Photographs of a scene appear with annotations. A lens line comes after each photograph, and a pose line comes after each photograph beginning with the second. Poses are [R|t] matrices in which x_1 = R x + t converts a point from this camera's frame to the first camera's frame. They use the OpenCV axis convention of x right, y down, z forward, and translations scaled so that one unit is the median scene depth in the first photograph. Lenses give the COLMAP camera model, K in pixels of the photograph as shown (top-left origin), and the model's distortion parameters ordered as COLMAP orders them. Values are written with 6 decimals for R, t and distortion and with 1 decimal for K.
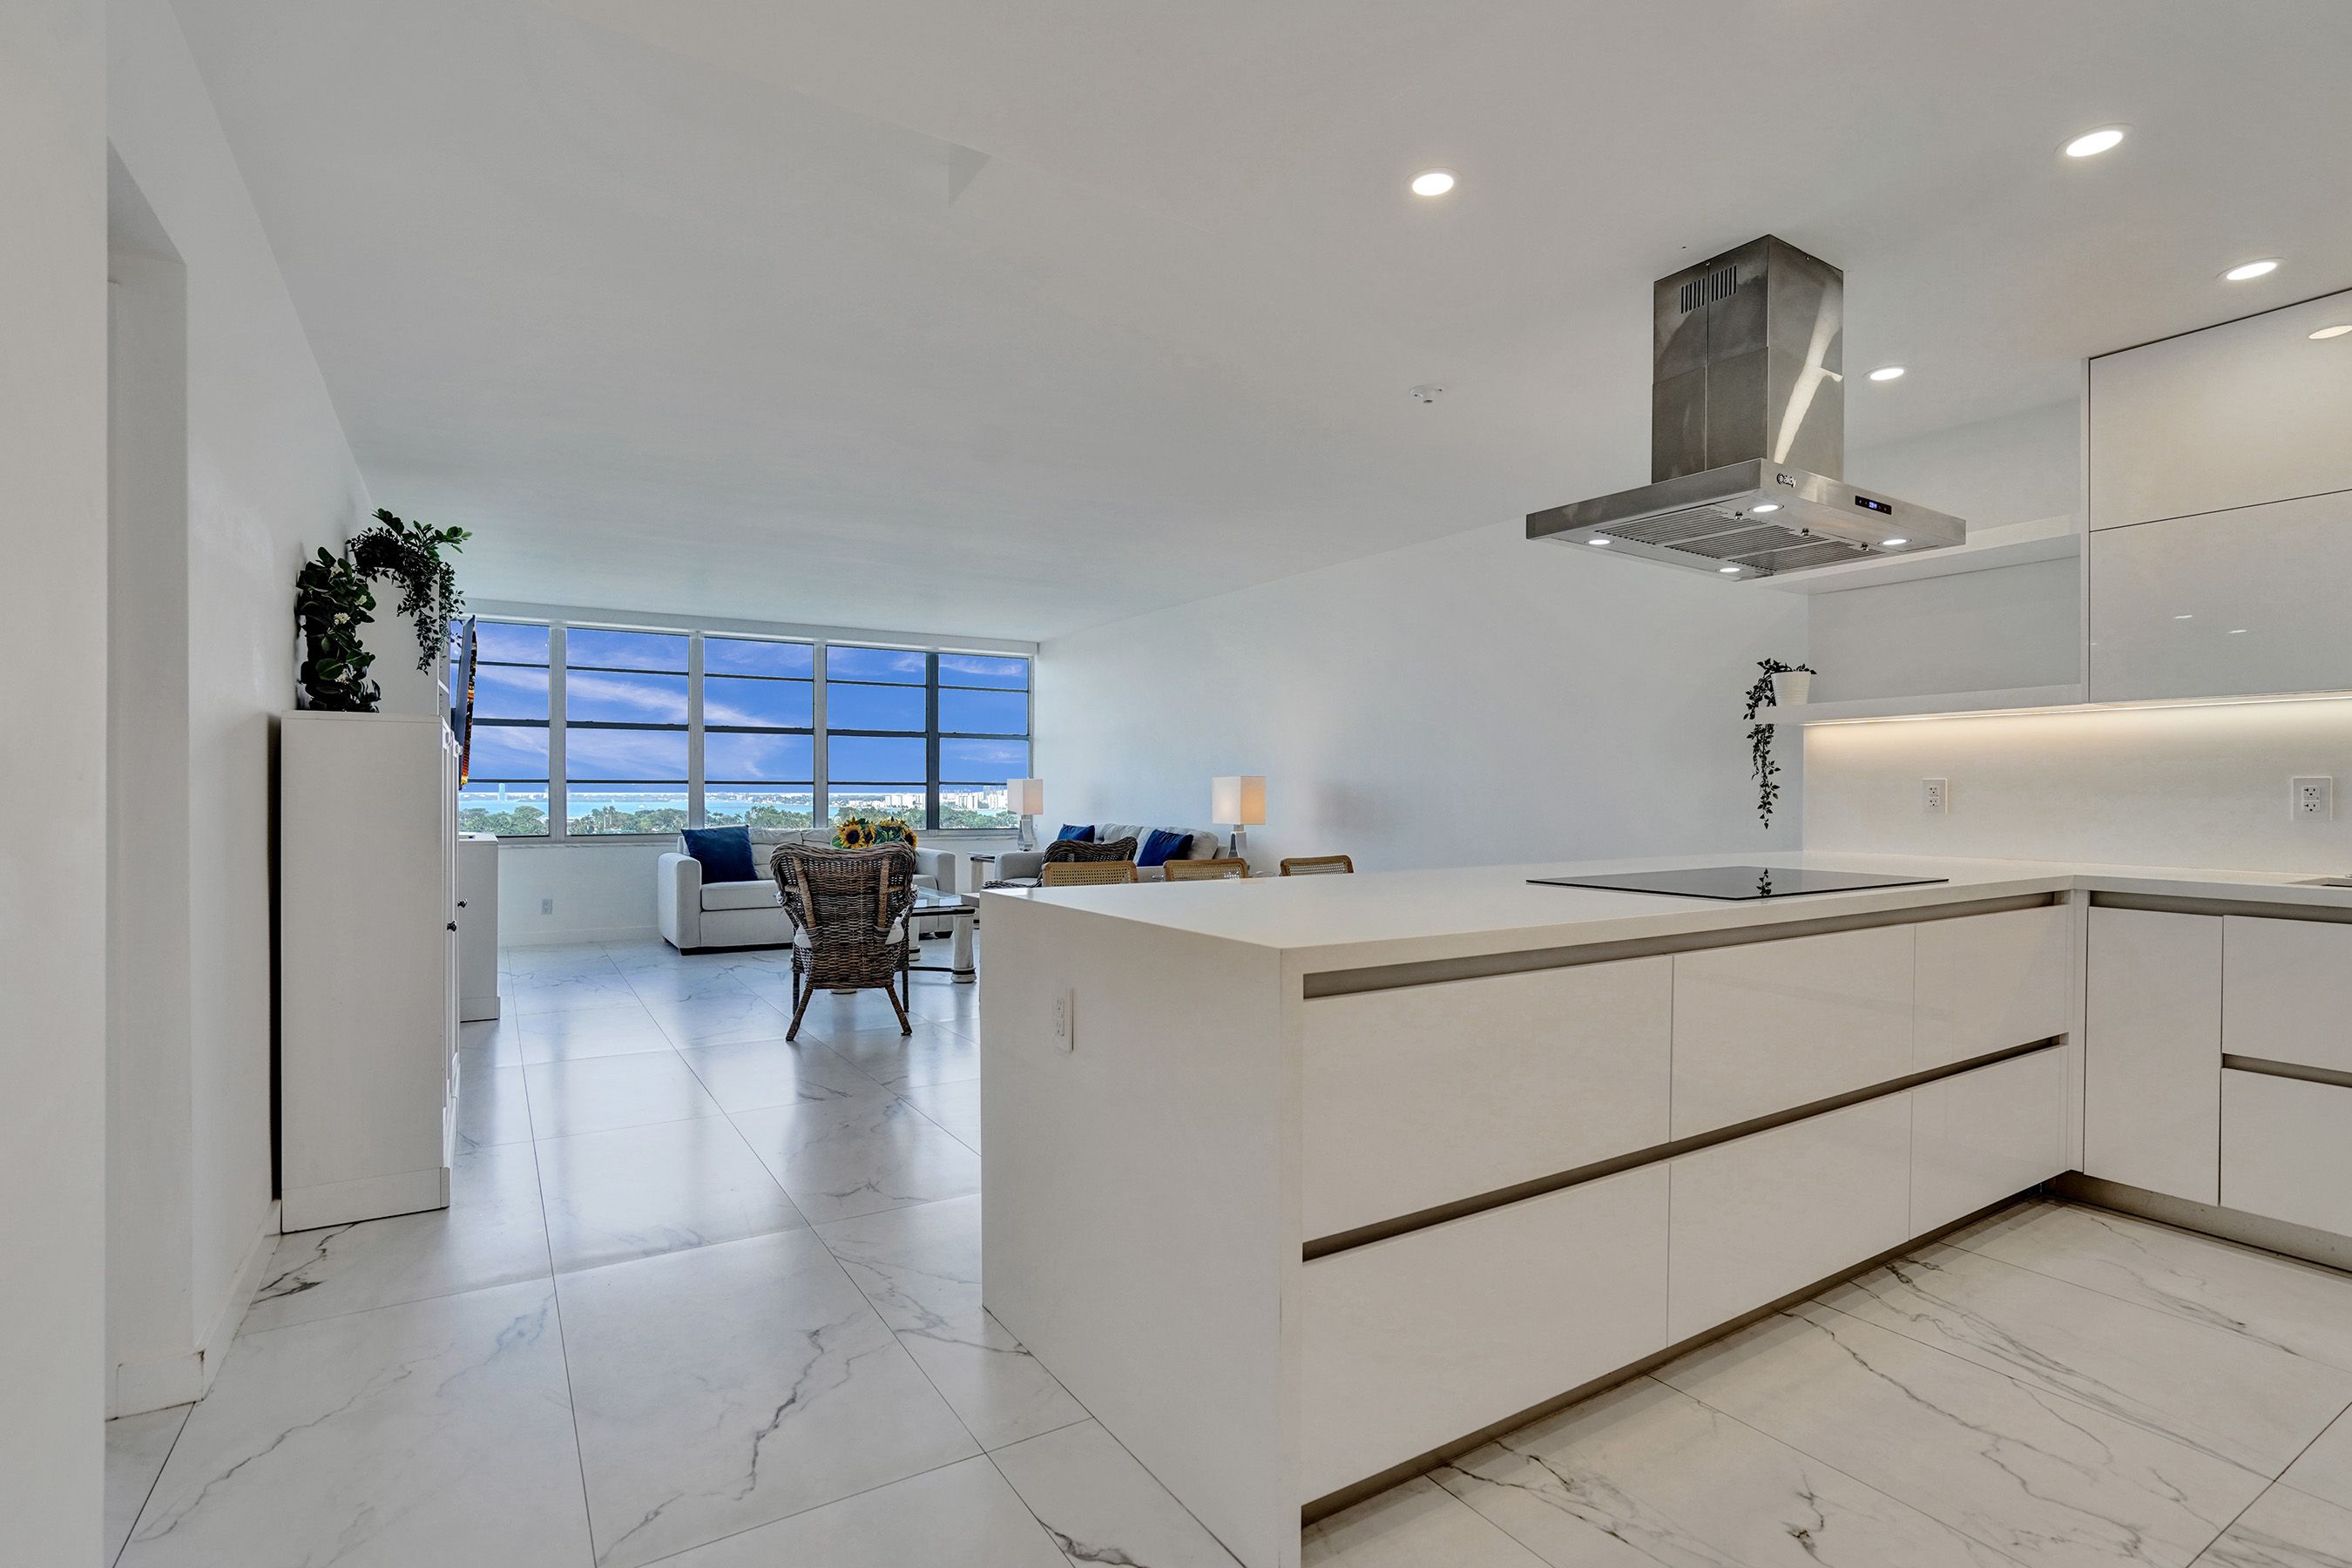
lens RADIAL K [[1108.1, 0, 1176.0], [0, 1108.1, 784.0], [0, 0, 1]] dist [-0.010492, 0.000018]
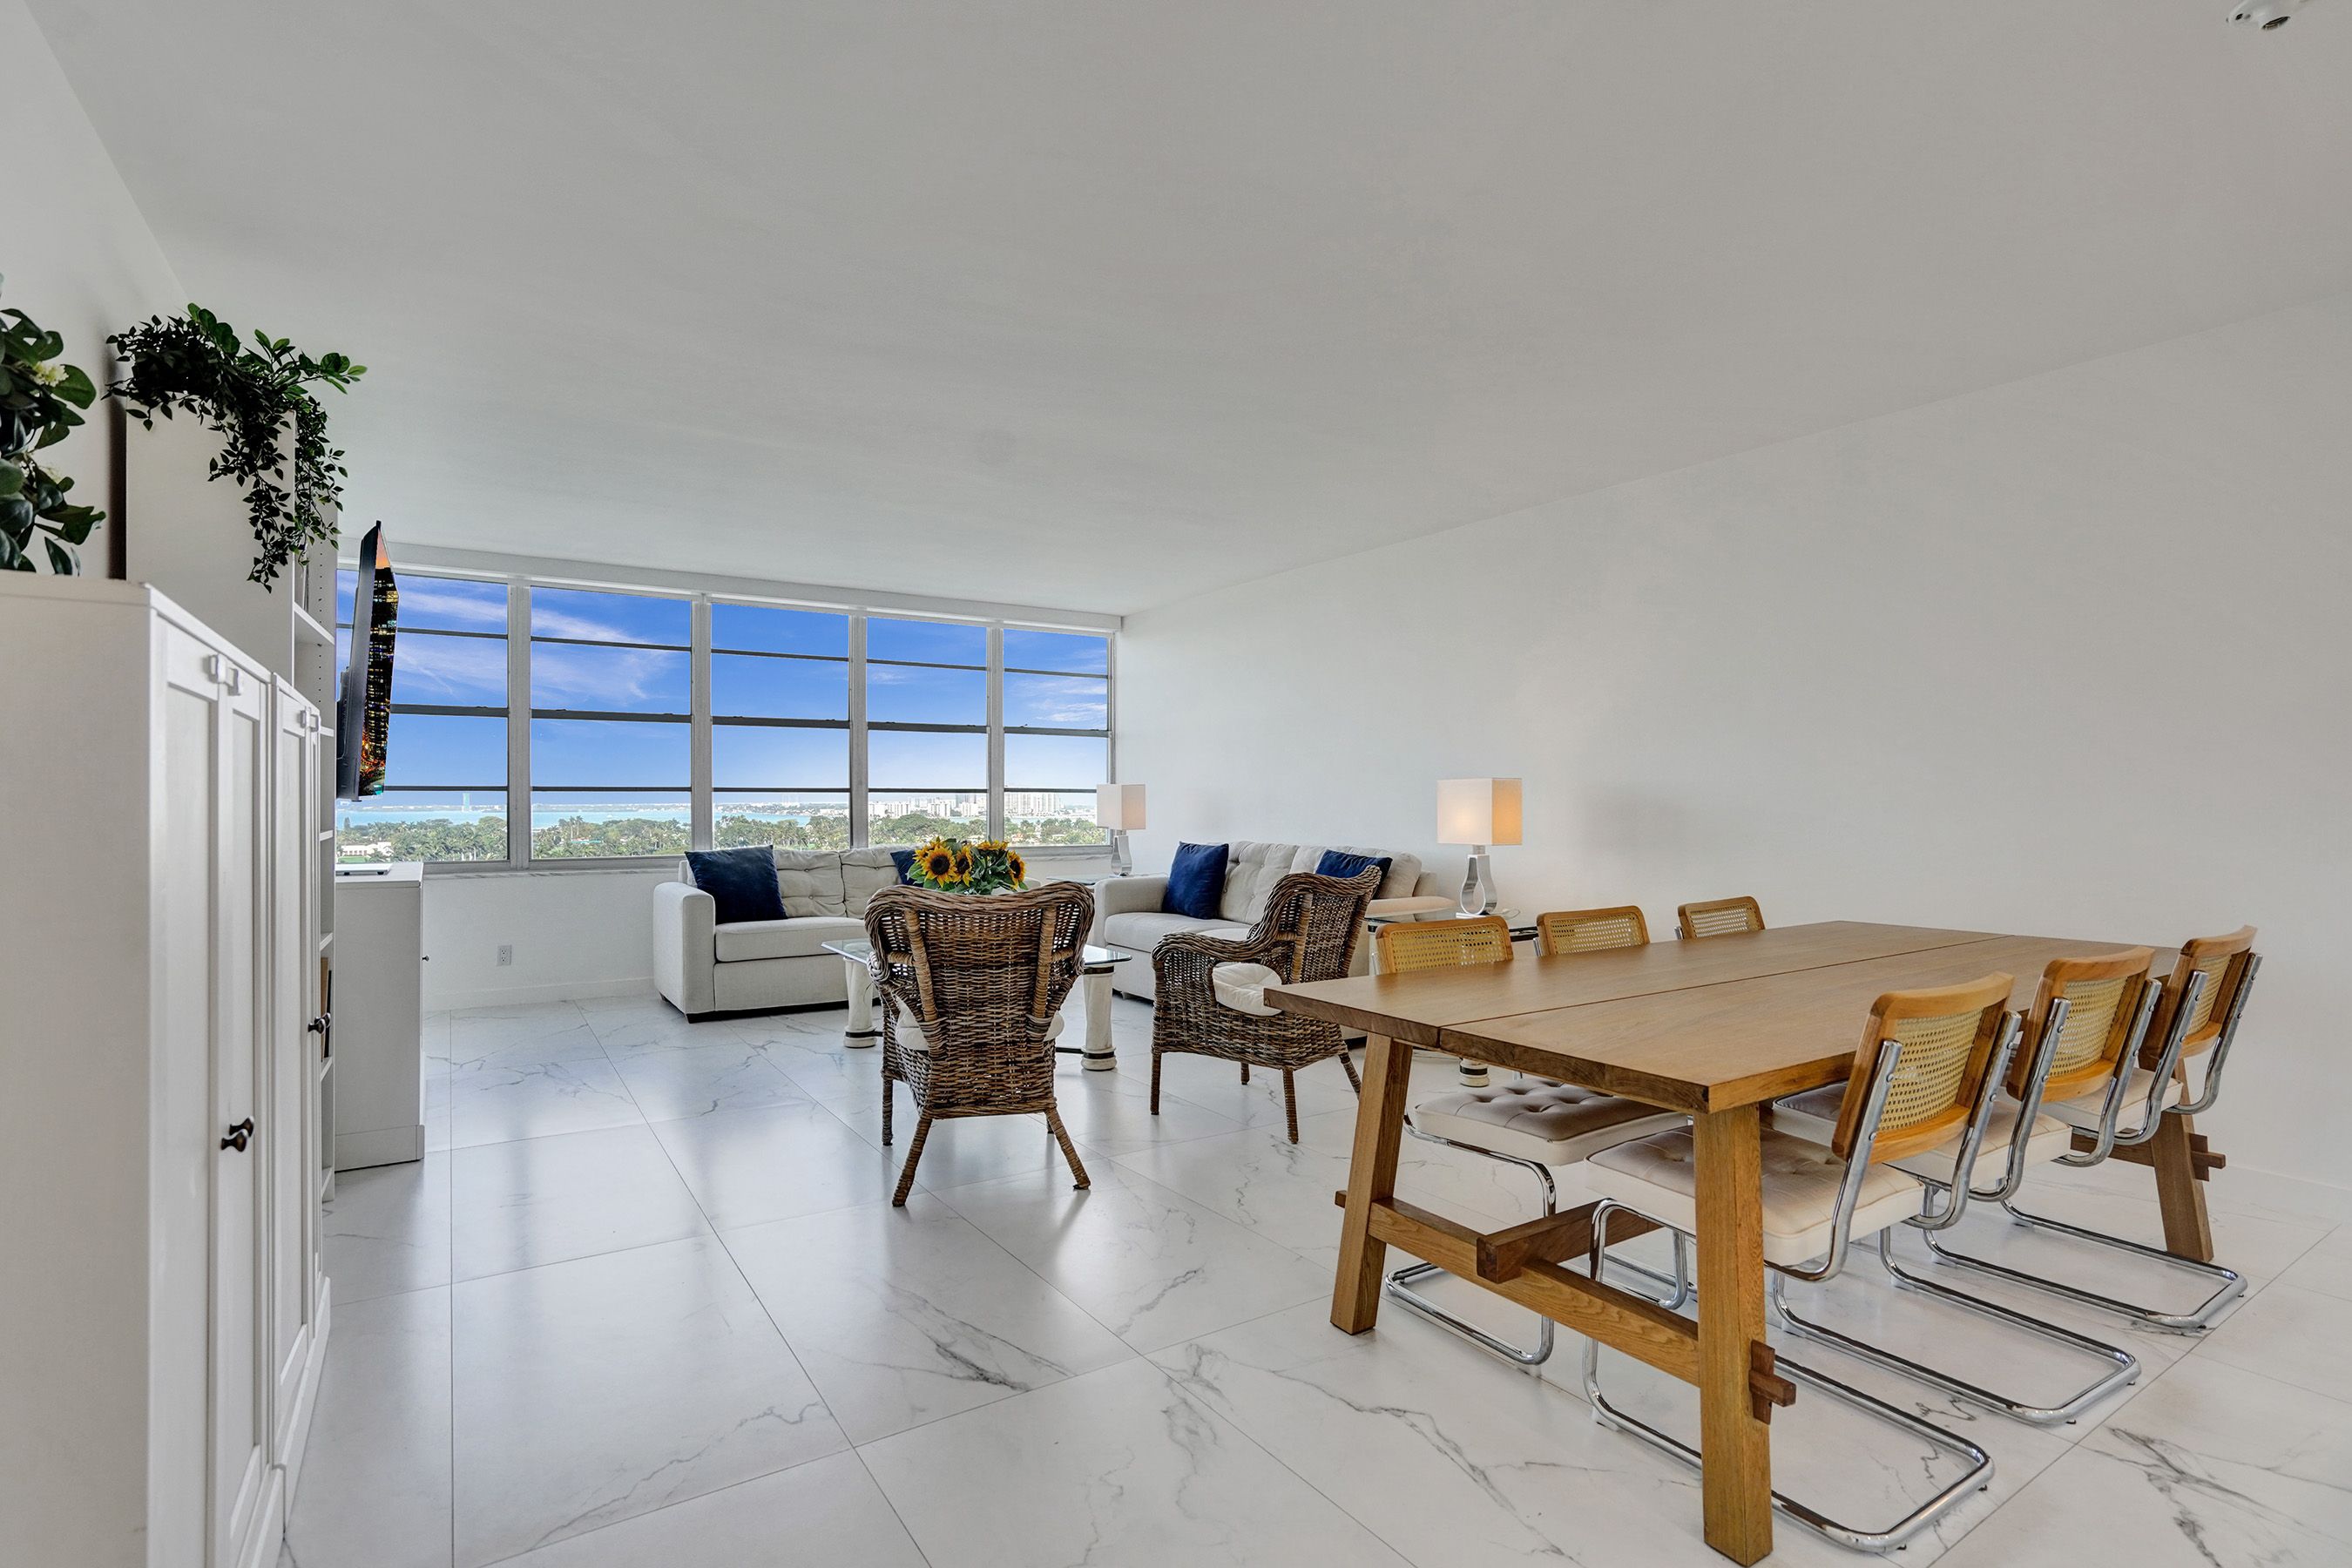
lens RADIAL K [[1111.8, 0, 1176.0], [0, 1111.8, 784.0], [0, 0, 1]] dist [0.001277, 0.000314]
pose [[0.999773, -0.003755, 0.020959, -0.196348], [0.003893, 0.999971, -0.006506, 0.001292], [-0.020934, 0.006587, 0.999759, 0.356884]]
